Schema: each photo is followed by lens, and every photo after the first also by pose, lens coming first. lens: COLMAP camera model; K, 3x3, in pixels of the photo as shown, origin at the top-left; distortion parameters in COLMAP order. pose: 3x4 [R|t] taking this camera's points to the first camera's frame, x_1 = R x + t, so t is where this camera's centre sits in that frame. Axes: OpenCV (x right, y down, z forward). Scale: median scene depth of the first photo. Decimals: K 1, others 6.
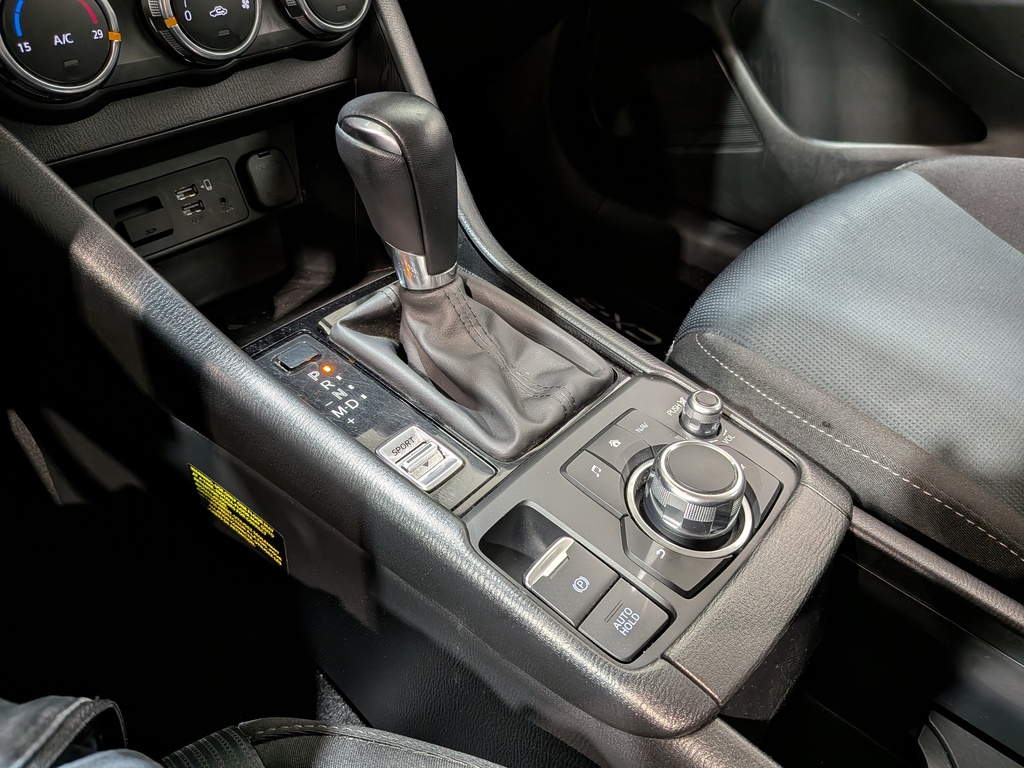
lens RADIAL K [[744.1, 0, 512.0], [0, 744.1, 384.0], [0, 0, 1]] dist [0.064363, -0.055274]
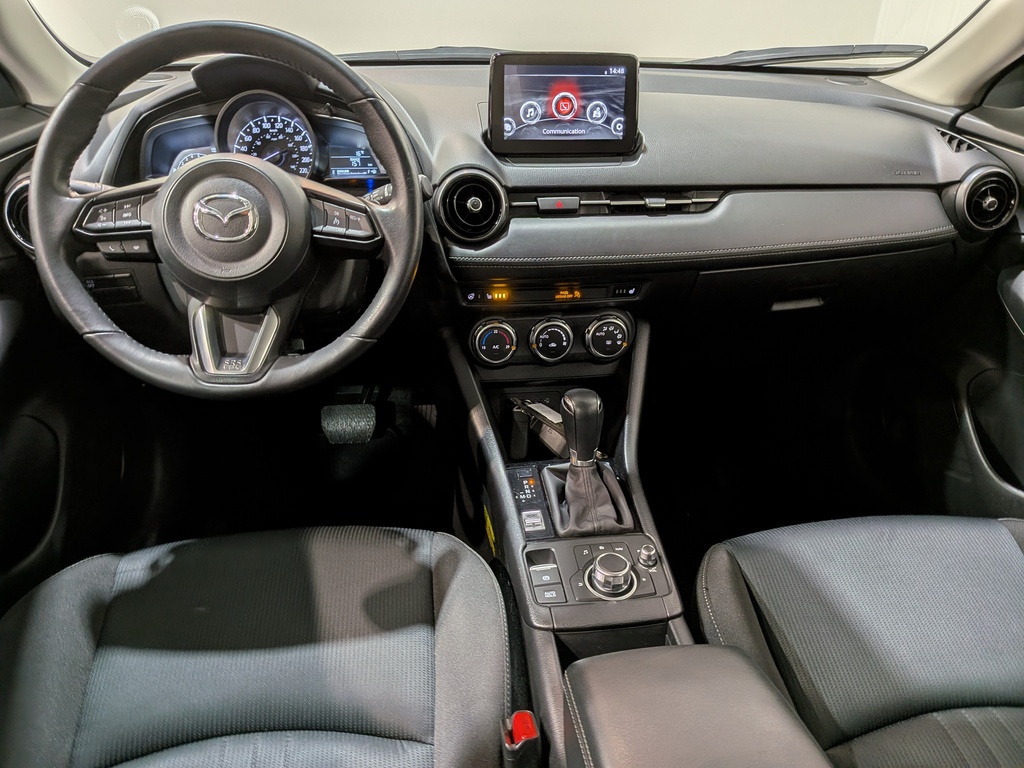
lens RADIAL K [[759.2, 0, 516.2], [0, 759.2, 406.6], [0, 0, 1]] dist [0.065615, -0.138760]
pose [[0.751815, 0.272348, -0.600500, 1.242560], [-0.401611, 0.911432, -0.089443, -0.003460], [0.522955, 0.308413, 0.794606, -1.183341]]
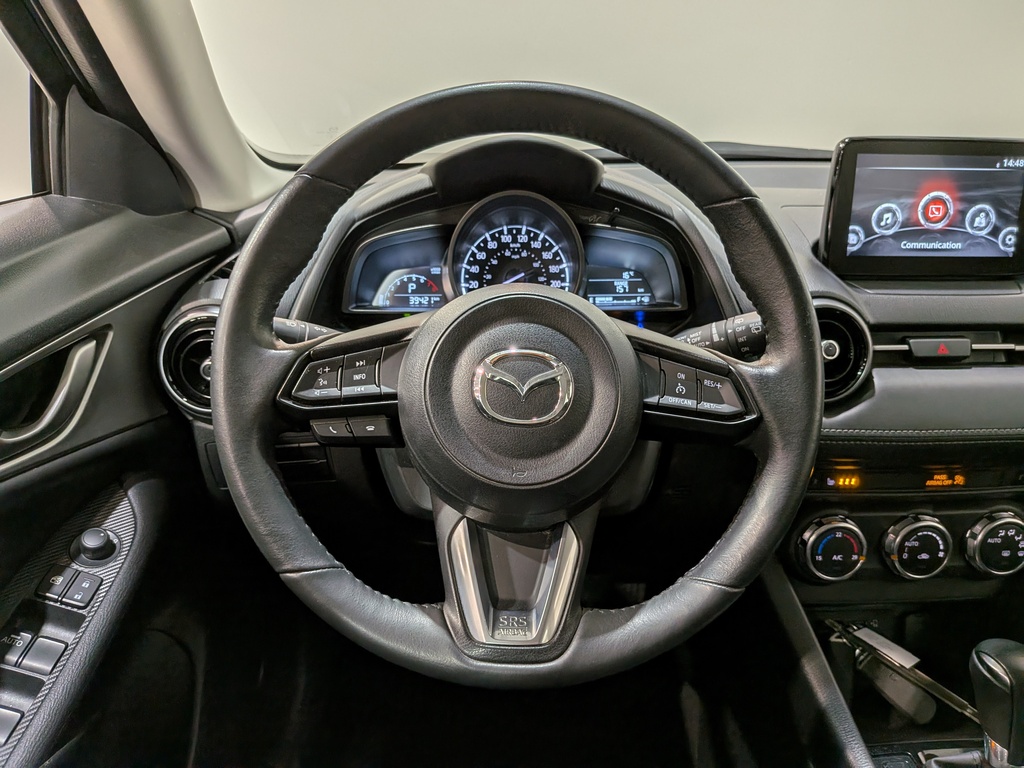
lens RADIAL K [[759.2, 0, 516.2], [0, 759.2, 406.6], [0, 0, 1]] dist [0.065615, -0.138760]
pose [[0.682239, 0.206675, -0.701310, 0.143206], [-0.437871, 0.883664, -0.165549, -0.098102], [0.585508, 0.420027, 0.693367, -0.968188]]
